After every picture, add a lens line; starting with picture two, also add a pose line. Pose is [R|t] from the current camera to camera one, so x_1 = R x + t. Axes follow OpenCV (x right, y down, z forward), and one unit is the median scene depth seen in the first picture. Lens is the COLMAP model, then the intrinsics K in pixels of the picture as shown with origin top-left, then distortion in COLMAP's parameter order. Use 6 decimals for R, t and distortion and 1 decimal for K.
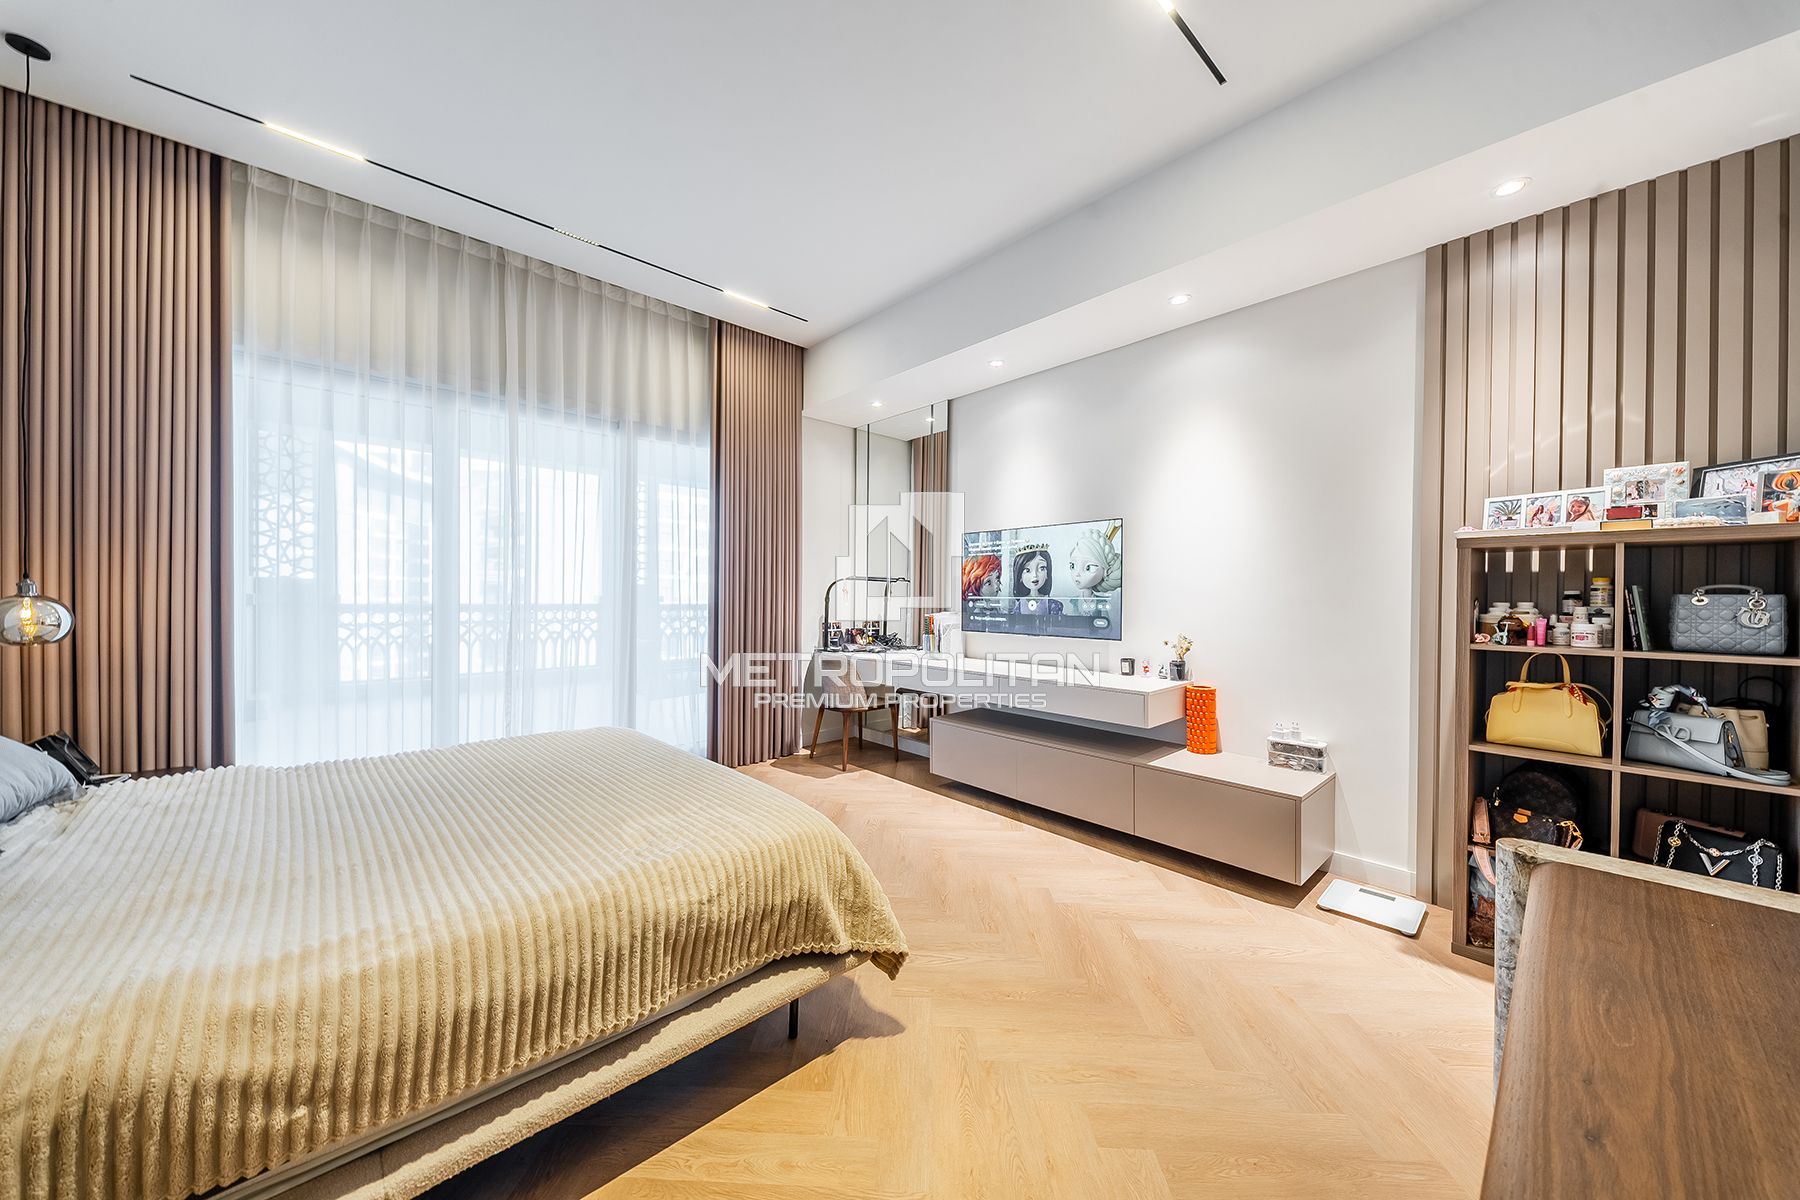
lens RADIAL K [[625.7, 0, 929.1], [0, 625.7, 591.9], [0, 0, 1]] dist [0.002345, -0.002202]
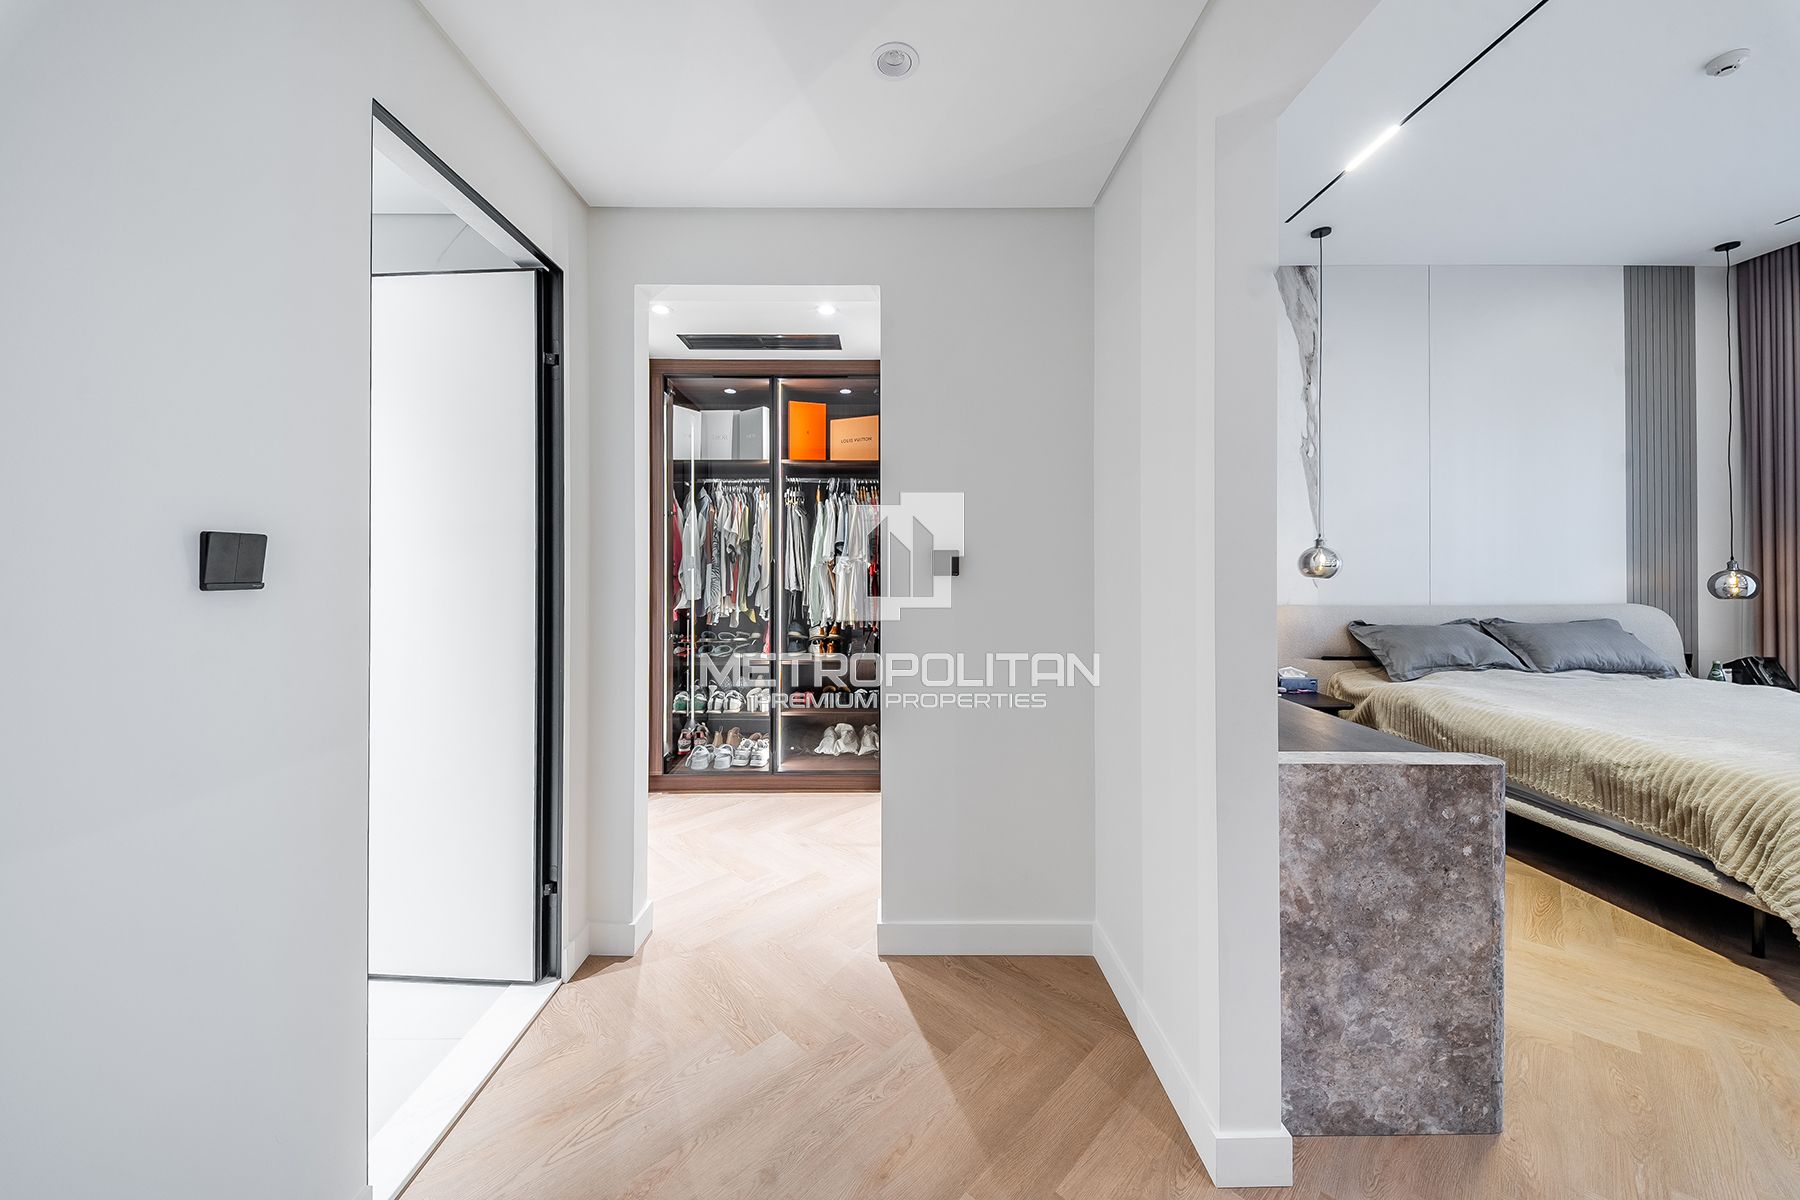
lens RADIAL K [[625.7, 0, 879.8], [0, 625.7, 554.0], [0, 0, 1]] dist [0.002345, -0.002202]
pose [[-0.704802, -0.018980, -0.709150, 0.907345], [-0.001857, 0.999688, -0.024911, 0.005806], [0.709401, -0.016241, -0.704618, 0.356092]]
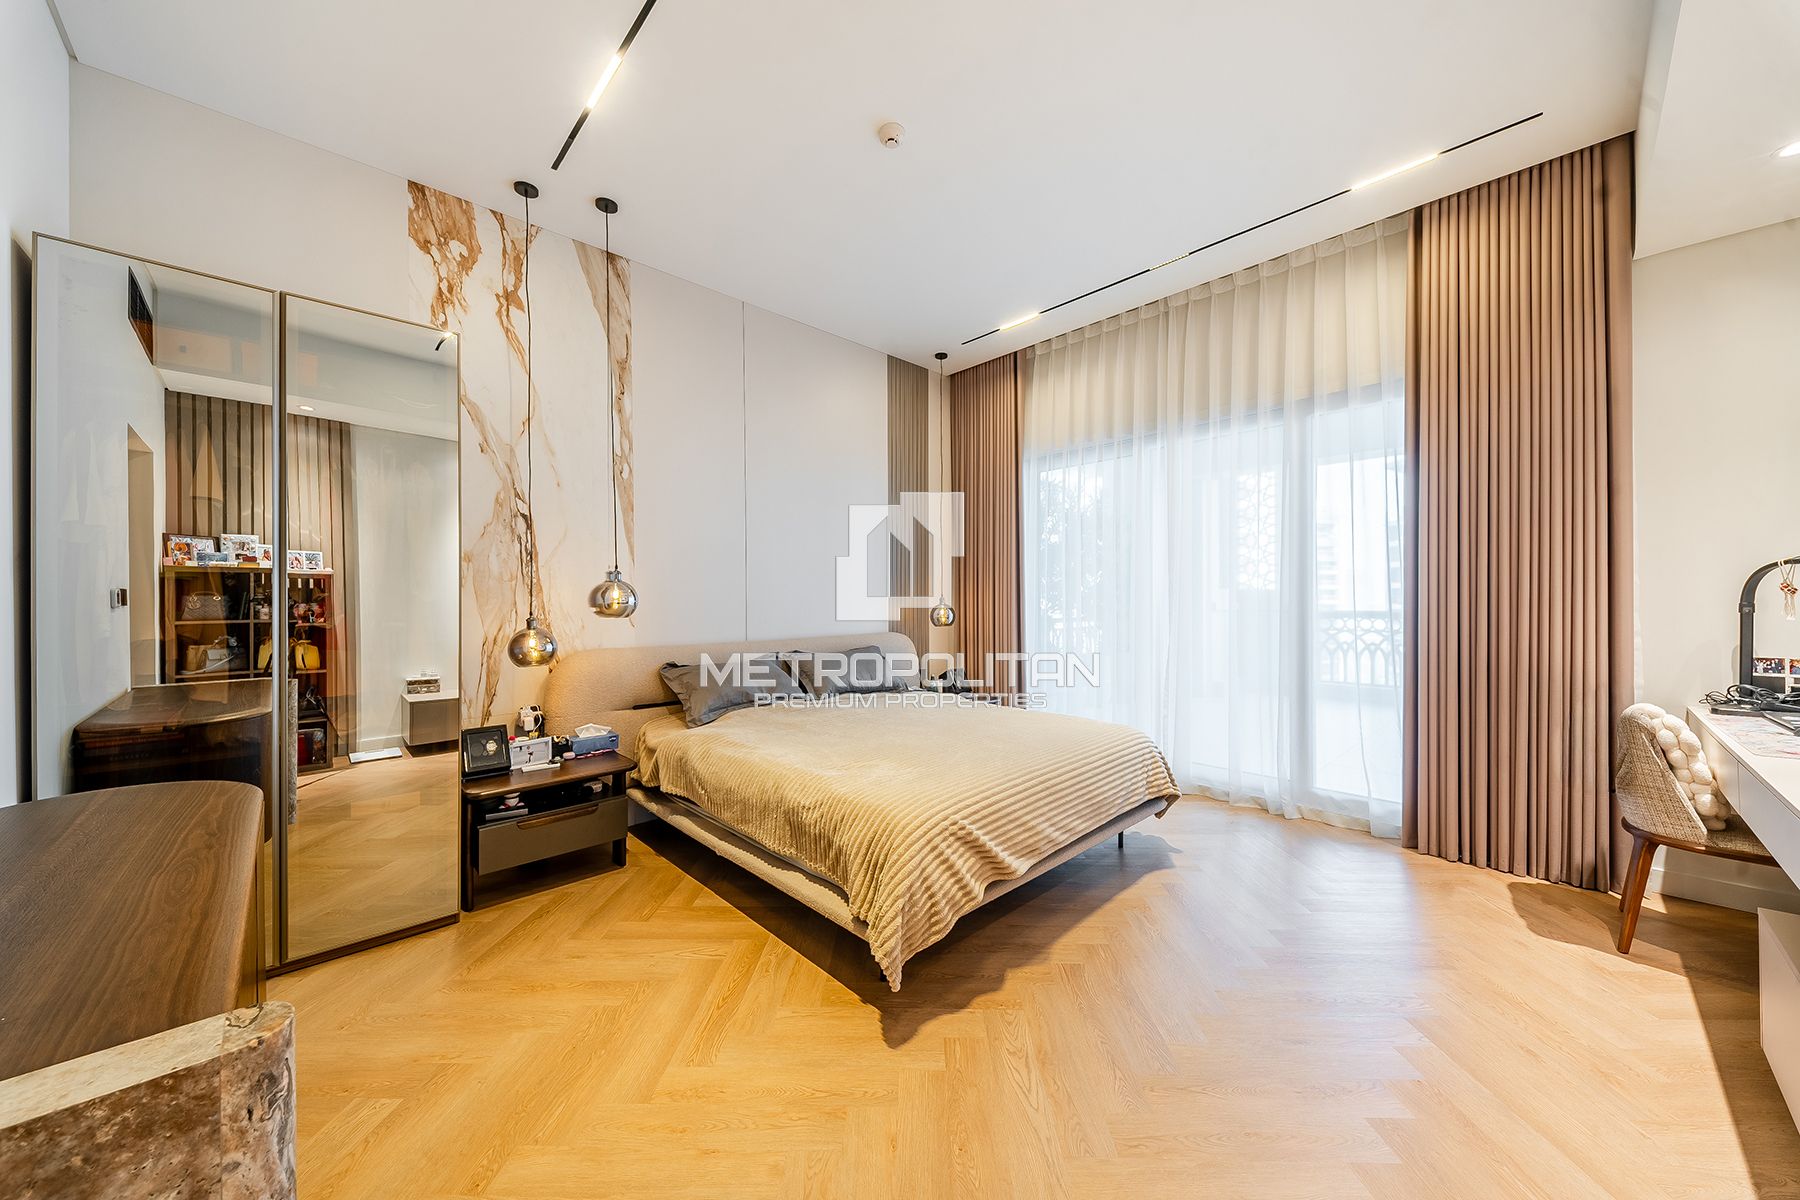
lens RADIAL K [[625.7, 0, 862.5], [0, 625.7, 593.1], [0, 0, 1]] dist [0.002345, -0.002202]
pose [[-0.049858, -0.019014, -0.998575, 0.510404], [0.009581, 0.999764, -0.019516, 0.004792], [0.998710, -0.010541, -0.049664, 0.541995]]
